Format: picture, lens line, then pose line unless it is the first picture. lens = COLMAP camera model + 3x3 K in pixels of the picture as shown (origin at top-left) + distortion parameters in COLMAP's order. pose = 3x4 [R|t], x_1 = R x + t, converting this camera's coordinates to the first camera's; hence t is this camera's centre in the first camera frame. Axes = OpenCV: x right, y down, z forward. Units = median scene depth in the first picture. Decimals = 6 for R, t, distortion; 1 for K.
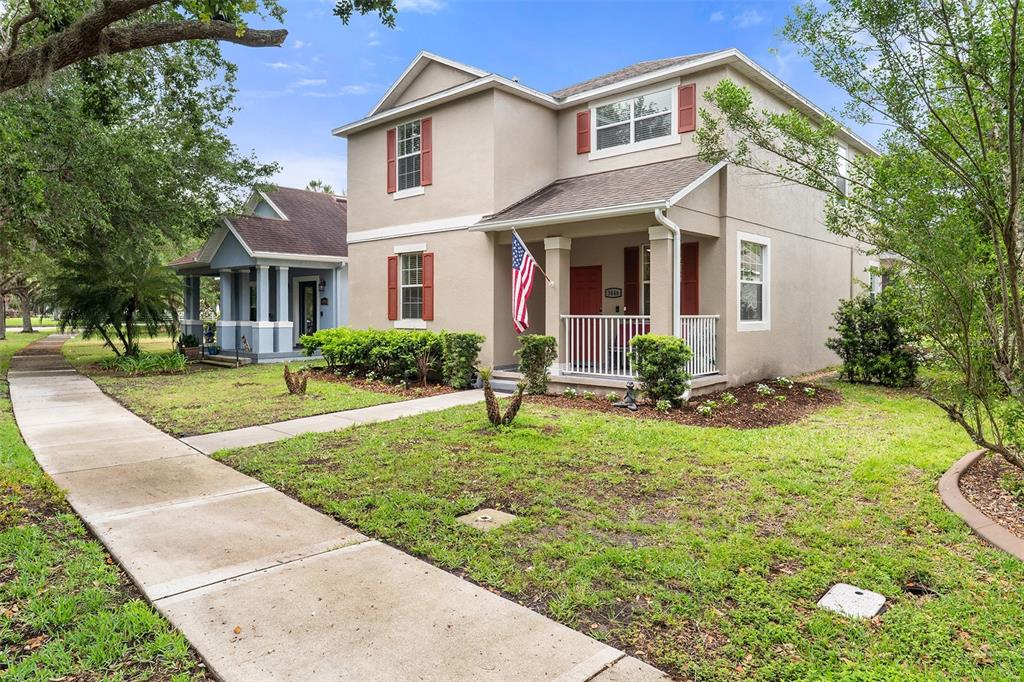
lens RADIAL K [[648.0, 0, 512.4], [0, 648.0, 327.8], [0, 0, 1]] dist [0.002272, -0.000985]
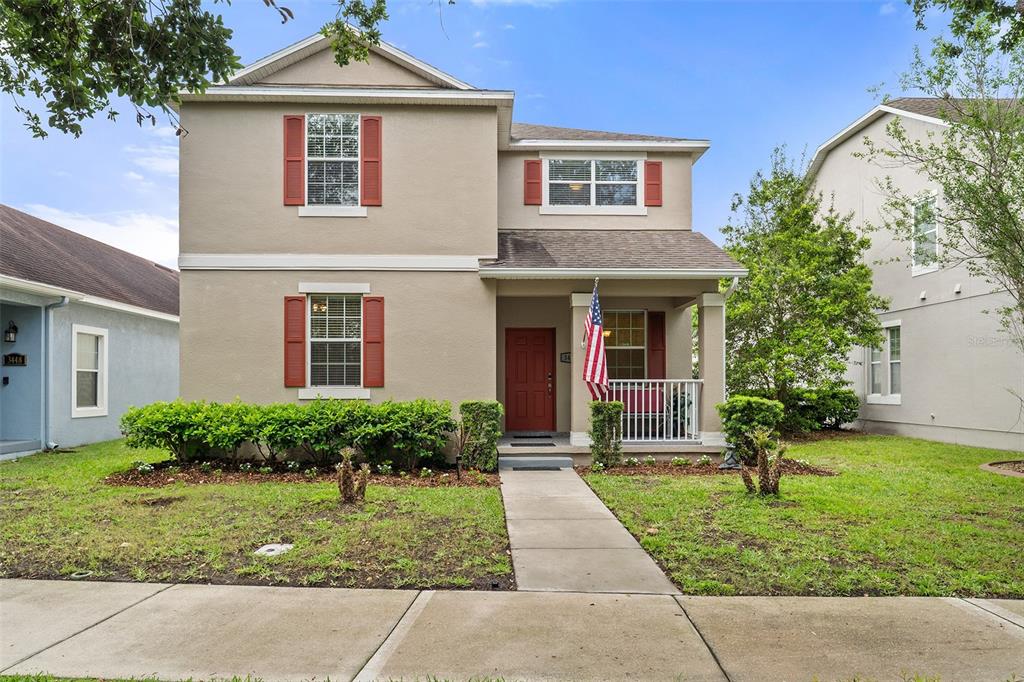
lens RADIAL K [[637.8, 0, 510.5], [0, 637.8, 384.1], [0, 0, 1]] dist [0.005224, 0.000503]
pose [[0.704011, -0.003796, 0.710179, -0.549529], [0.019390, 0.999716, -0.013877, -0.002034], [-0.709924, 0.023540, 0.703885, 0.381526]]
